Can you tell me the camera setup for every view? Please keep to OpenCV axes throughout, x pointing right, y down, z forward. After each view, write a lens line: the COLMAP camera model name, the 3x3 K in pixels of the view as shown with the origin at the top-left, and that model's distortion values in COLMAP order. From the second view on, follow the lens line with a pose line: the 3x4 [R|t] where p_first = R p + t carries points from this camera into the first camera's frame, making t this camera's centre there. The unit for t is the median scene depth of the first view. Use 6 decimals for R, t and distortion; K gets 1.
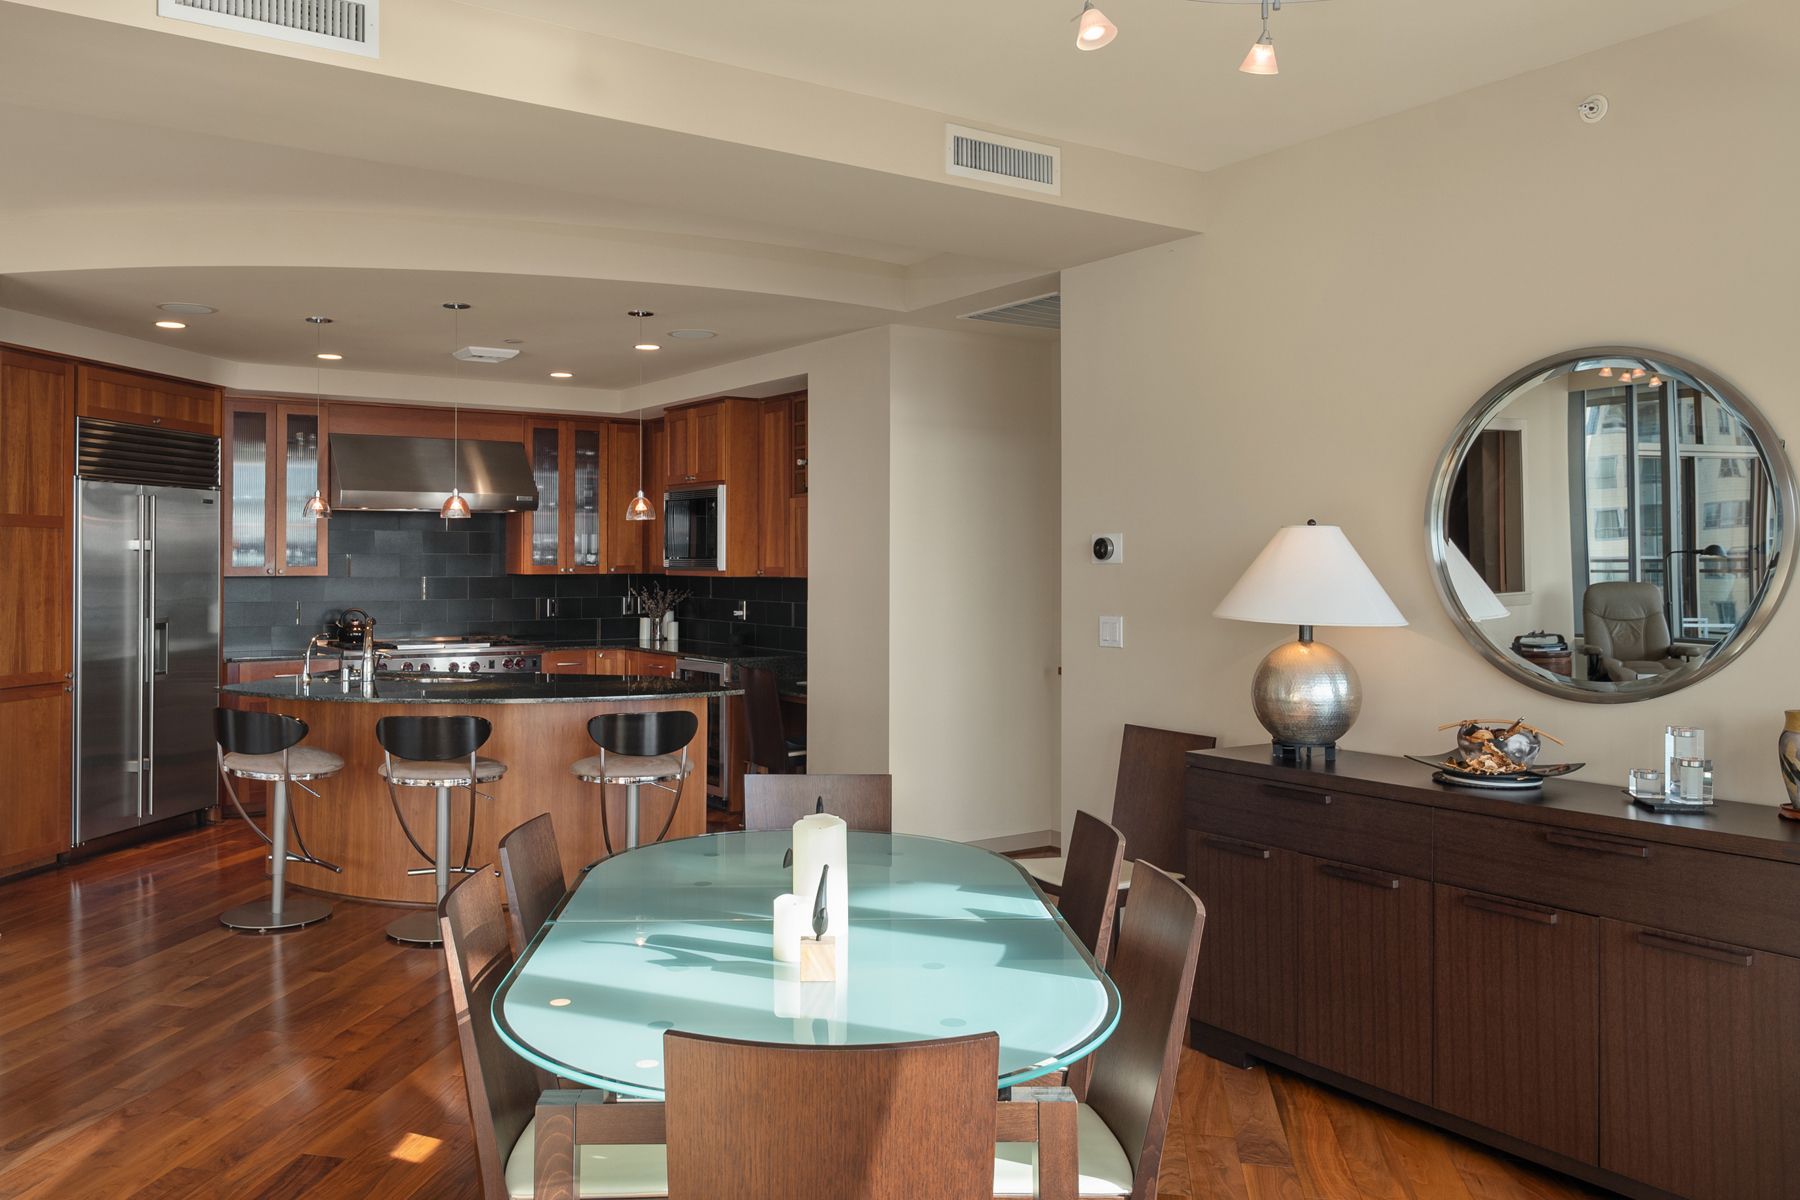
lens RADIAL K [[1404.4, 0, 898.2], [0, 1404.4, 537.3], [0, 0, 1]] dist [-0.046210, 0.074462]
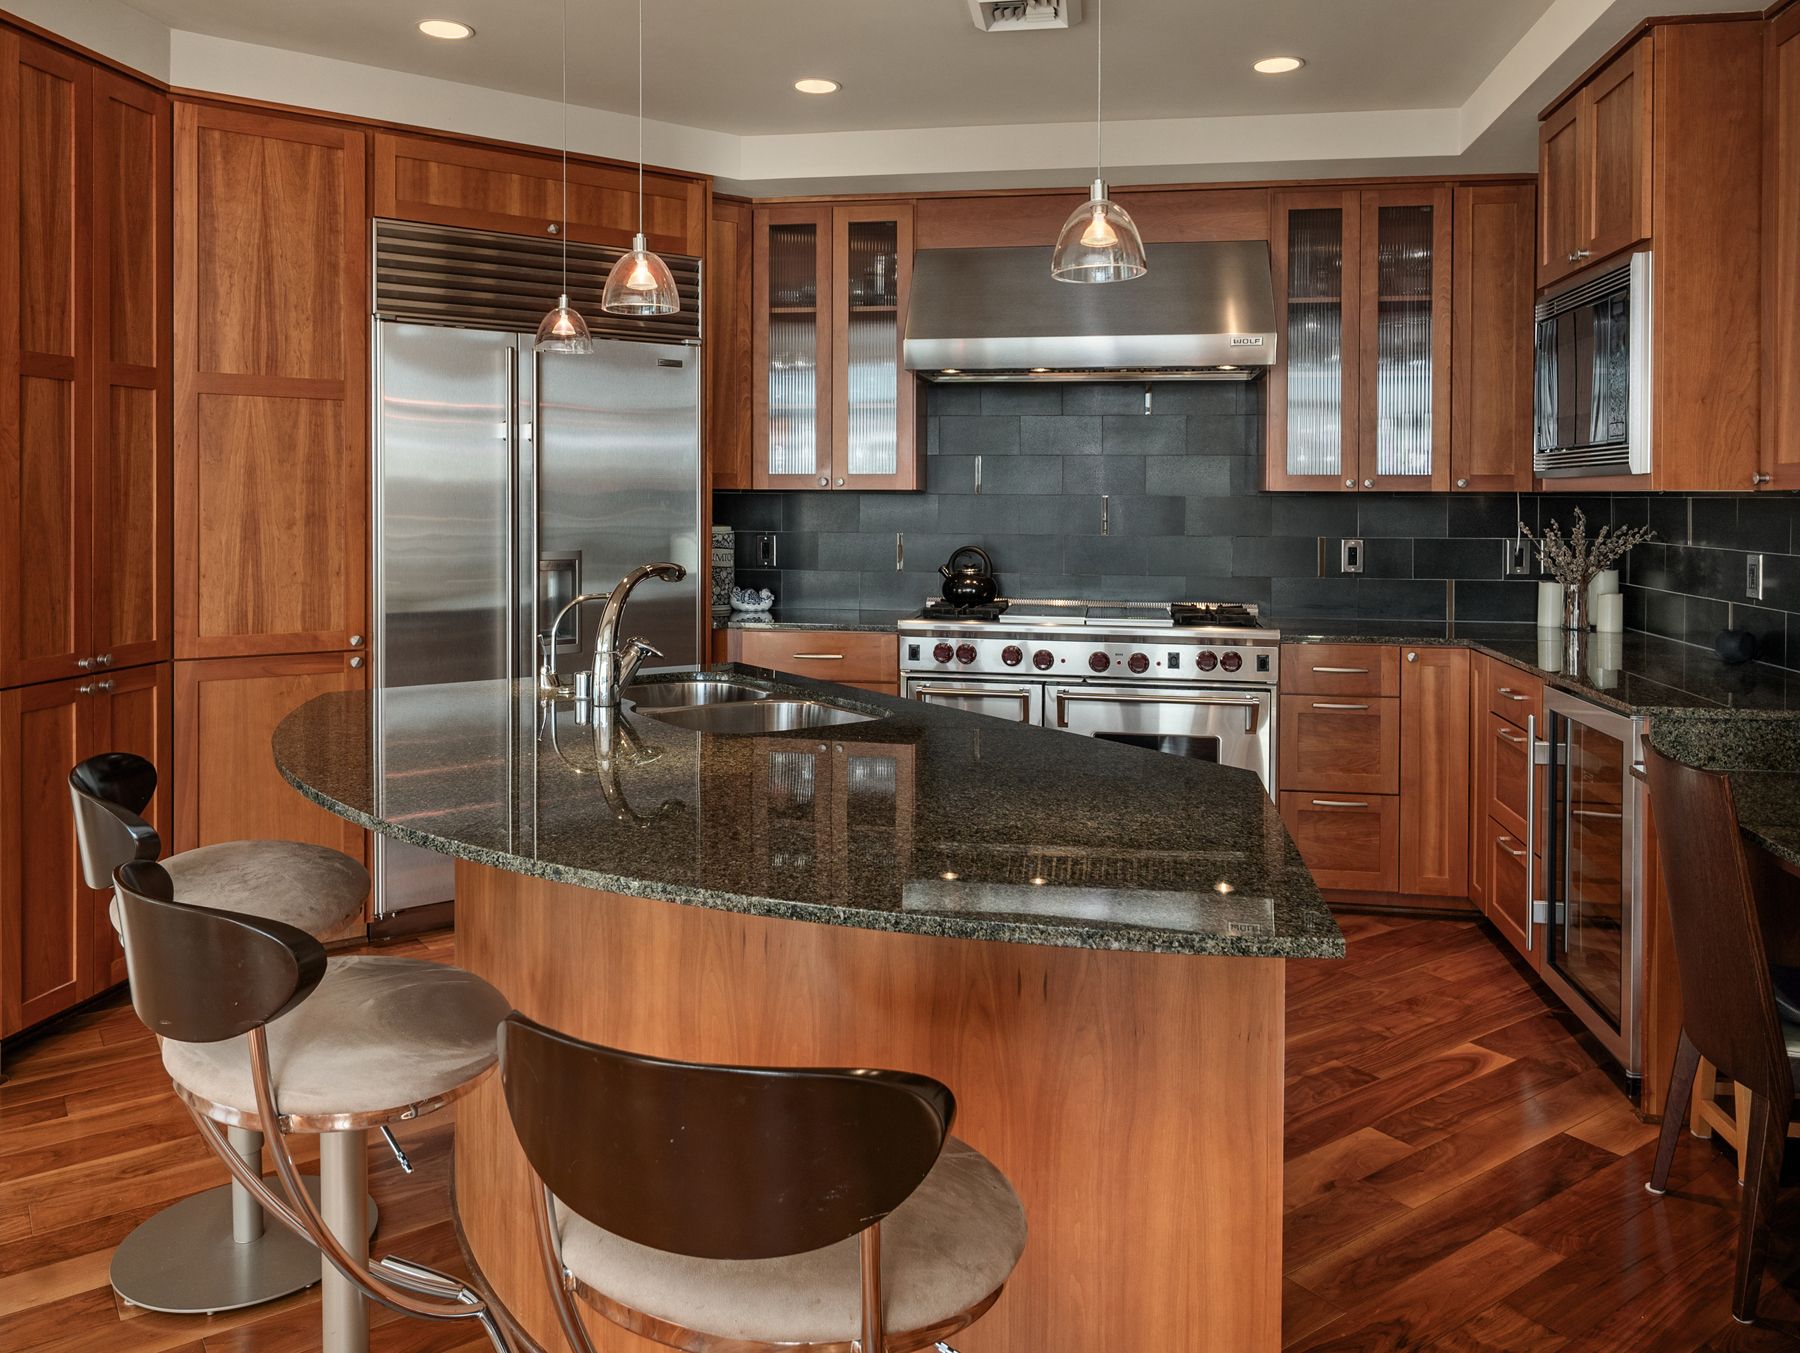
lens RADIAL K [[1351.5, 0, 897.6], [0, 1351.5, 511.5], [0, 0, 1]] dist [0.002460, 0.001850]
pose [[0.704892, 0.009077, -0.709257, -0.005152], [0.006366, 0.999797, 0.019121, 0.025873], [0.709286, -0.017993, 0.704691, 0.598982]]
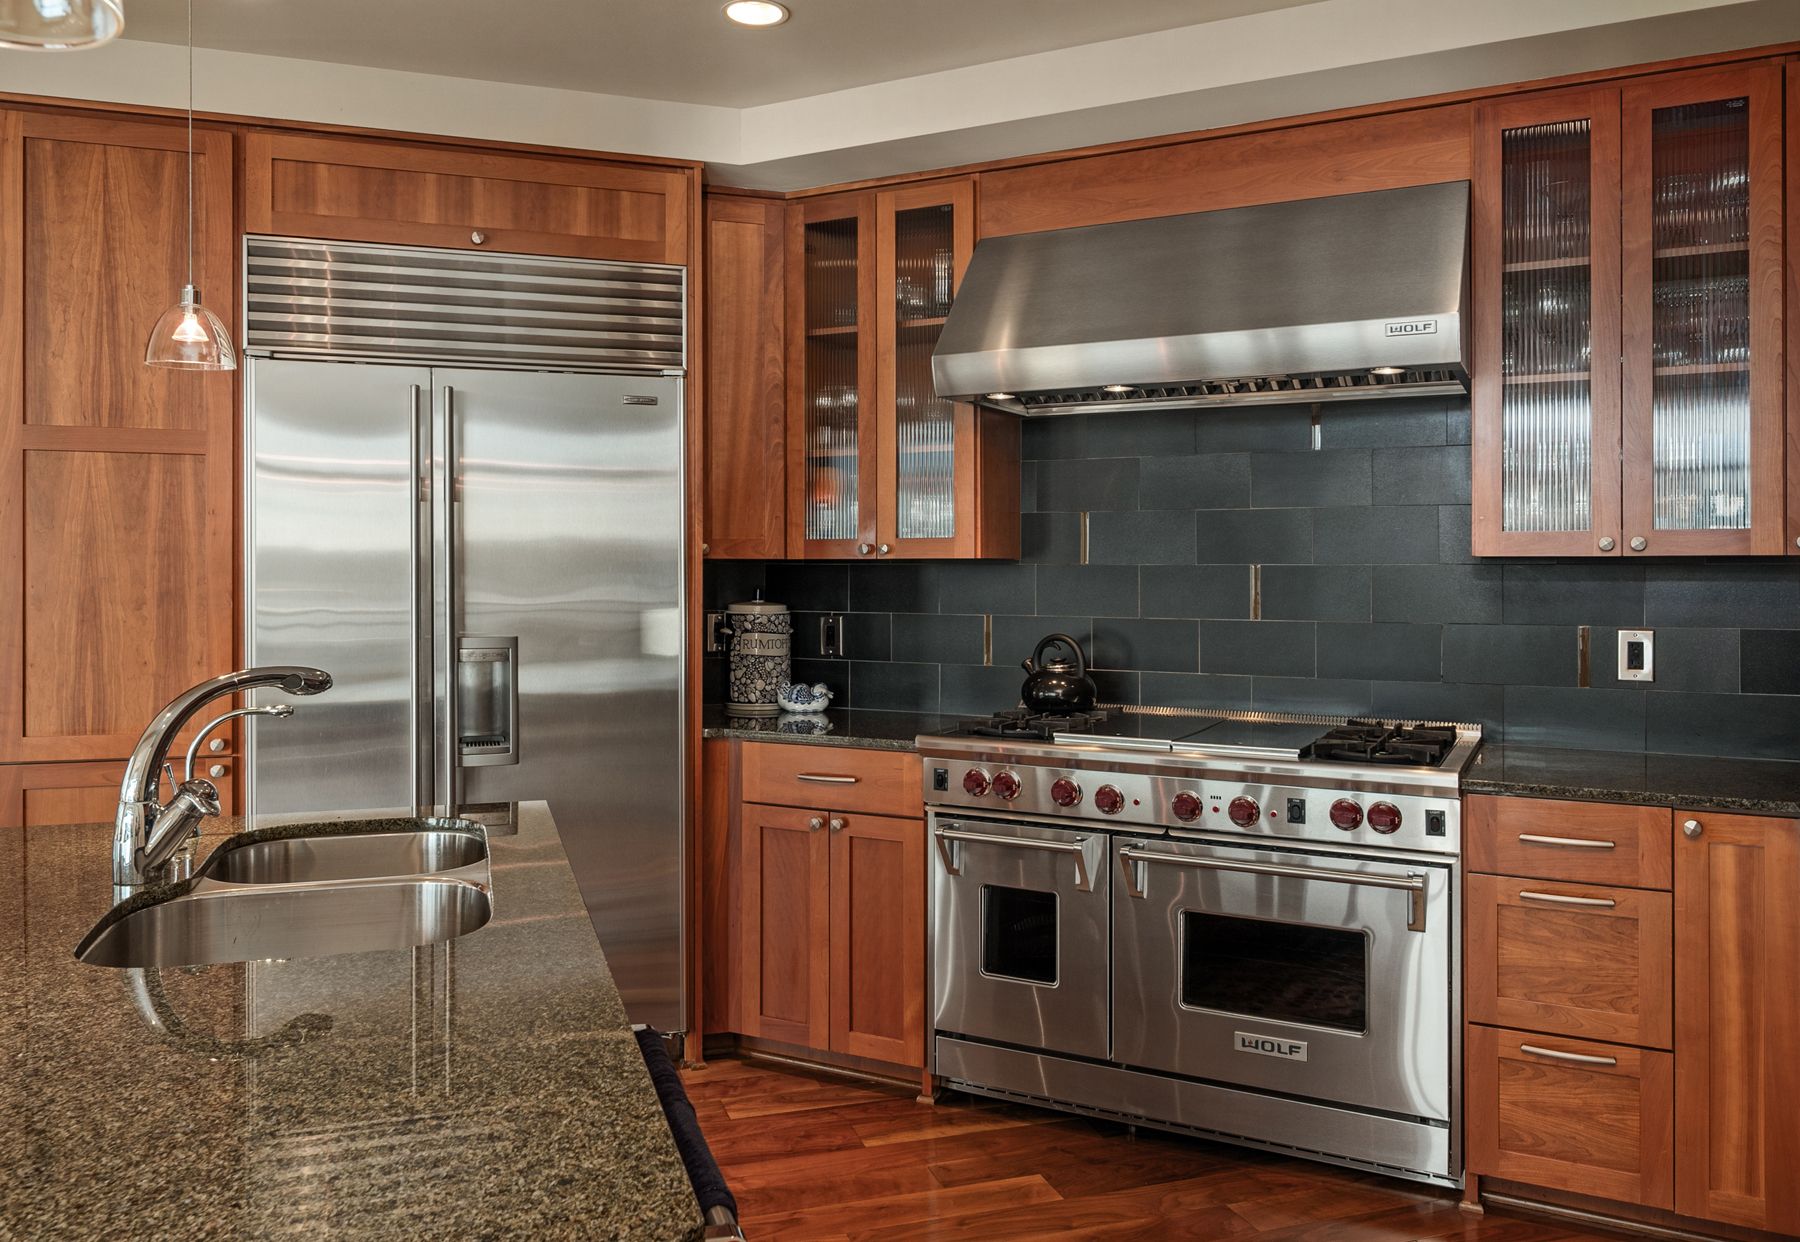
lens RADIAL K [[1345.2, 0, 902.4], [0, 1345.2, 564.0], [0, 0, 1]] dist [0.001668, 0.003363]
pose [[0.454768, -0.003350, -0.890604, -0.036793], [0.012759, 0.999915, 0.002754, 0.028003], [0.890519, -0.012616, 0.454772, 0.796821]]
